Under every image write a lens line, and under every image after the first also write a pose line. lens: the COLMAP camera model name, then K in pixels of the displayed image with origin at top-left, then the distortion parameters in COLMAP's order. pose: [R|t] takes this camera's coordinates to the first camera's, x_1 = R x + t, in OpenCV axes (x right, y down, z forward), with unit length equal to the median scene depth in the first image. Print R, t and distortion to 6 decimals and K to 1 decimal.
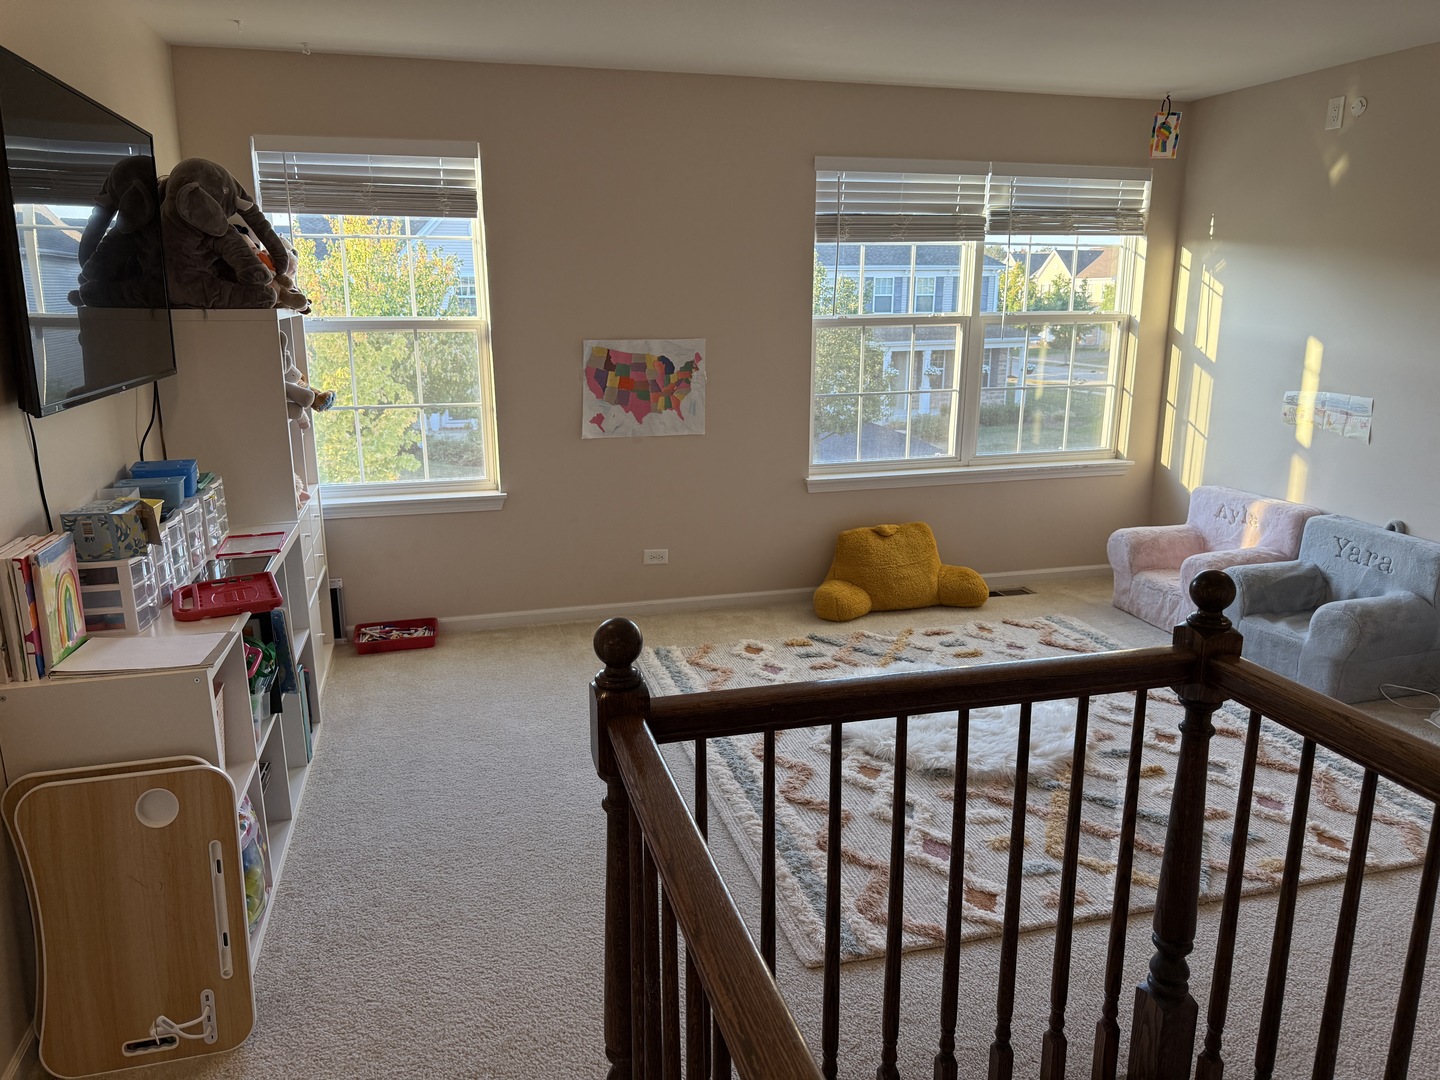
lens RADIAL K [[1020.4, 0, 707.4], [0, 1020.4, 554.4], [0, 0, 1]] dist [0.051750, -0.069847]
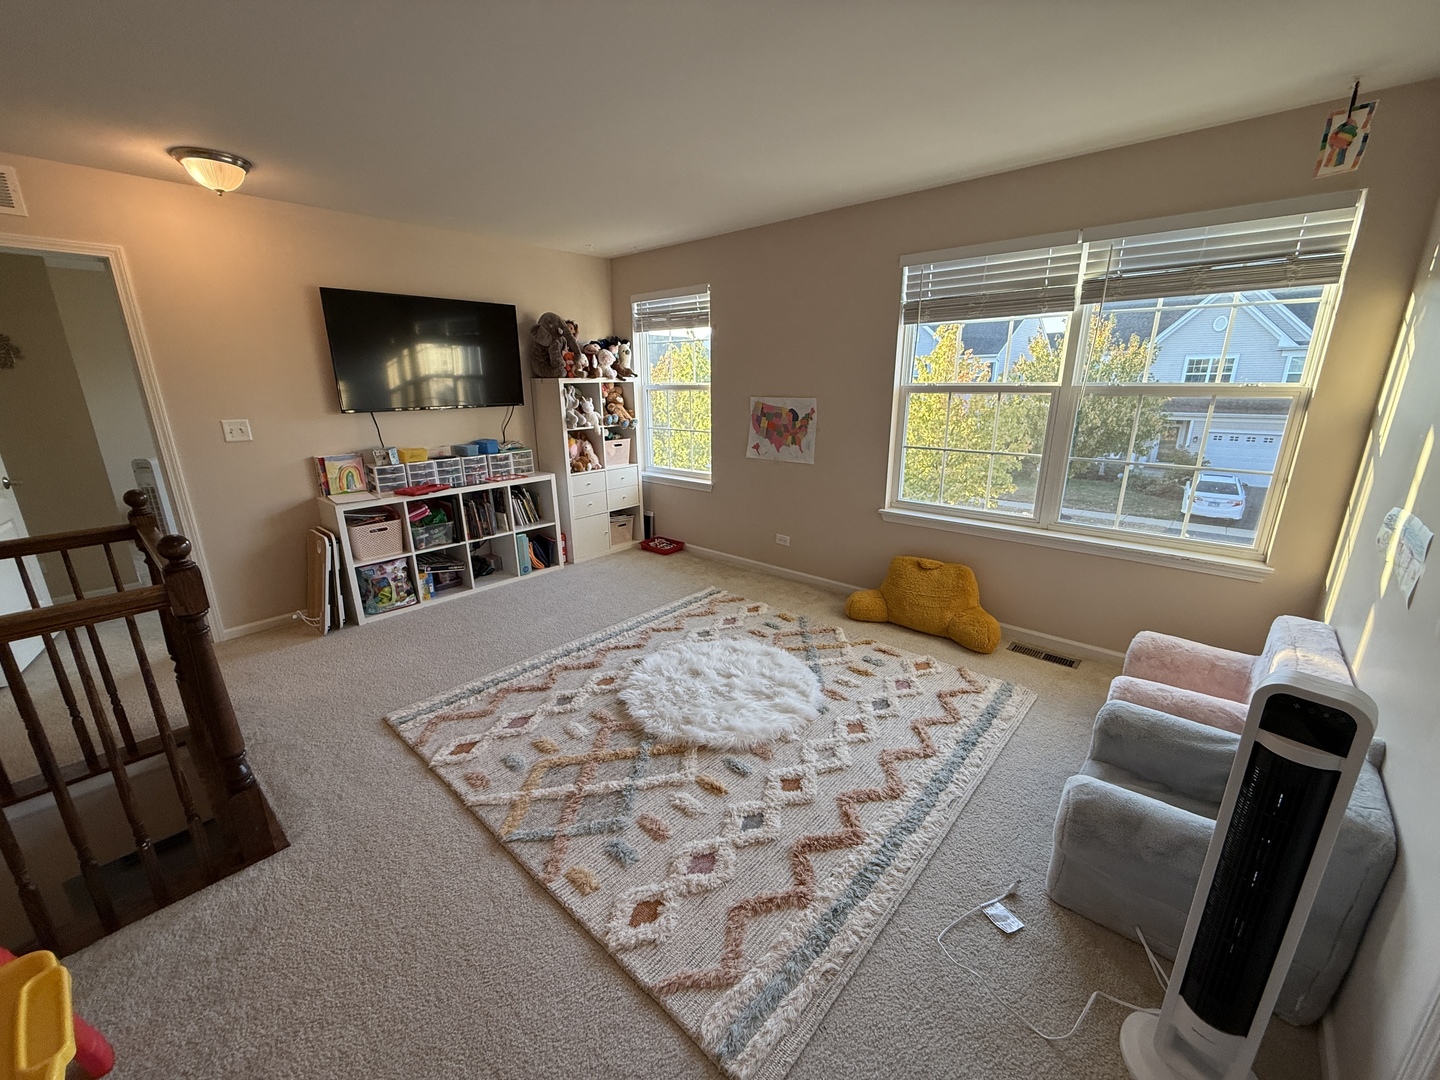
lens RADIAL K [[576.7, 0, 724.4], [0, 576.7, 540.0], [0, 0, 1]] dist [-0.001004, 0.001105]
pose [[0.541107, 0.226349, -0.809919, 0.683630], [-0.201192, 0.969972, 0.136662, -0.110775], [0.816532, 0.089001, 0.570398, 0.484804]]
